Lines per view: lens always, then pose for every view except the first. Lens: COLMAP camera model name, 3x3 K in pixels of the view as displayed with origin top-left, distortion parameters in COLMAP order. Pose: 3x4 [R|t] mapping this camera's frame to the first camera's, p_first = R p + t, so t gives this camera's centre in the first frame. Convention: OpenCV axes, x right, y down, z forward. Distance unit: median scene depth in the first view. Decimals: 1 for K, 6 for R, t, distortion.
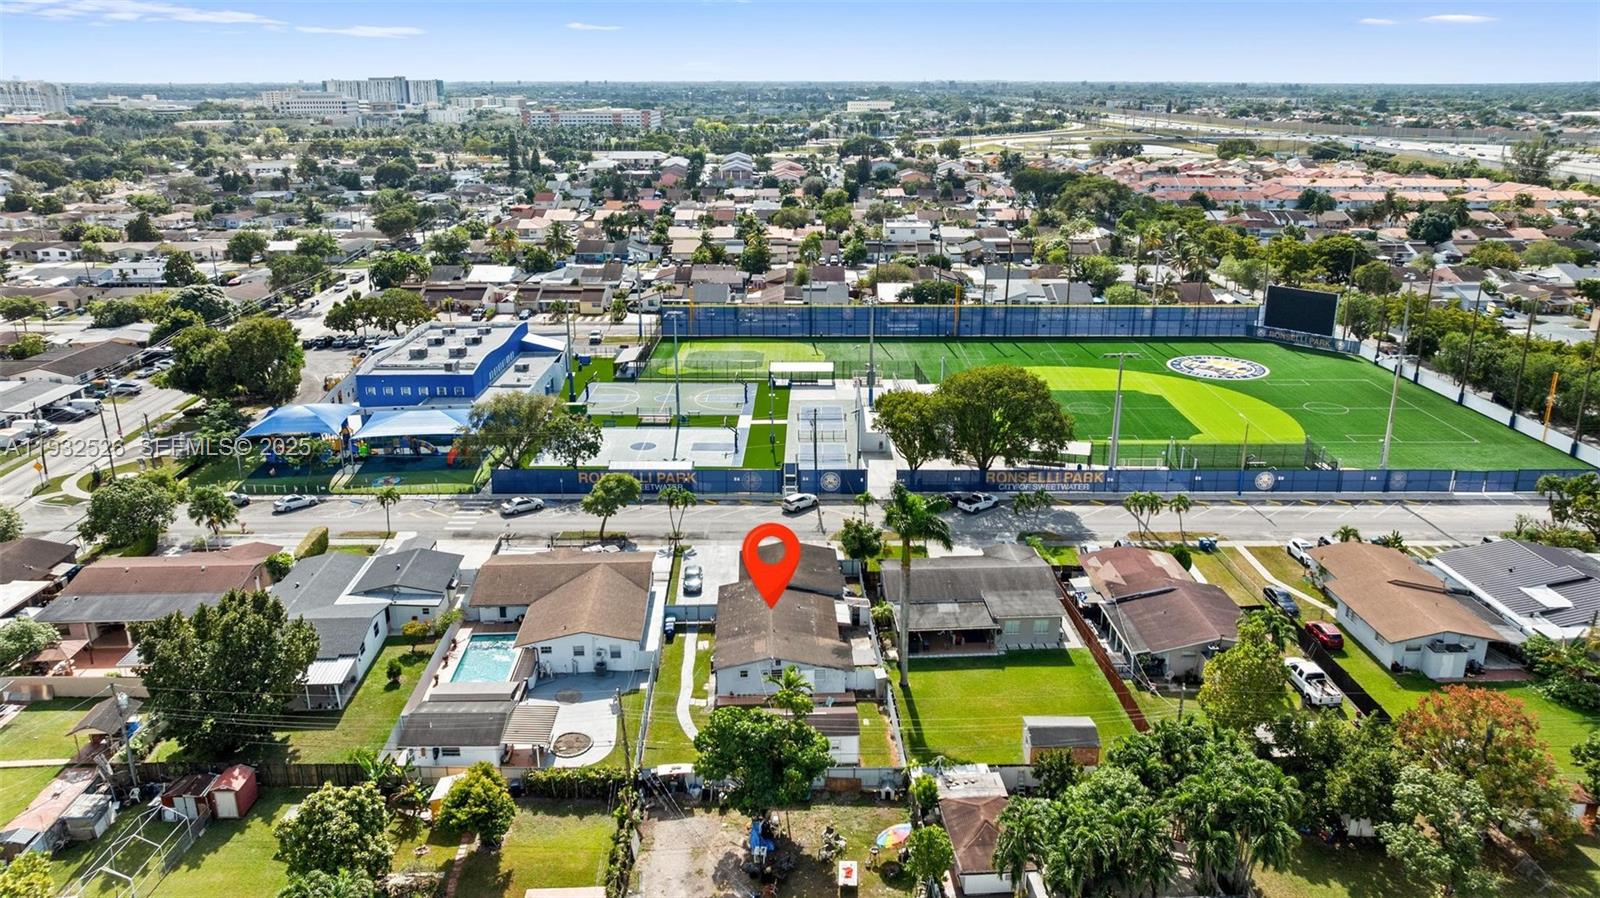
lens RADIAL K [[1164.8, 0, 847.3], [0, 1164.8, 449.3], [0, 0, 1]] dist [-0.012403, -0.005437]
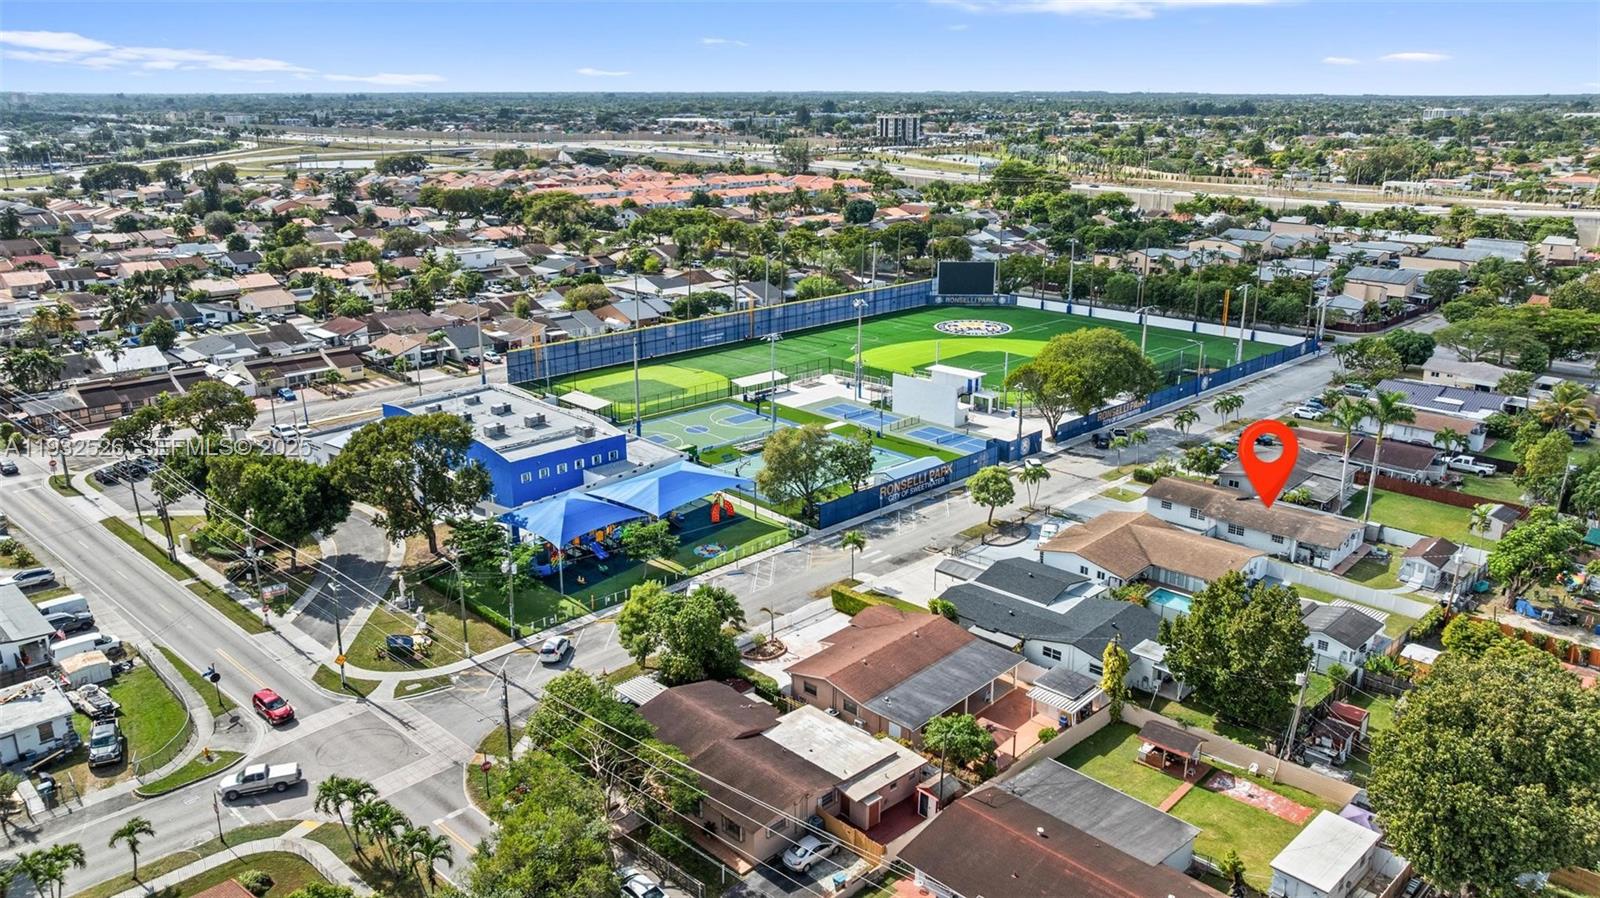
lens RADIAL K [[1164.8, 0, 847.3], [0, 1164.8, 449.3], [0, 0, 1]] dist [-0.012403, -0.005437]
pose [[0.701950, -0.208512, 0.681020, -0.803717], [0.213421, 0.973827, 0.078182, -0.084903], [-0.679498, 0.090464, 0.728079, 0.230820]]
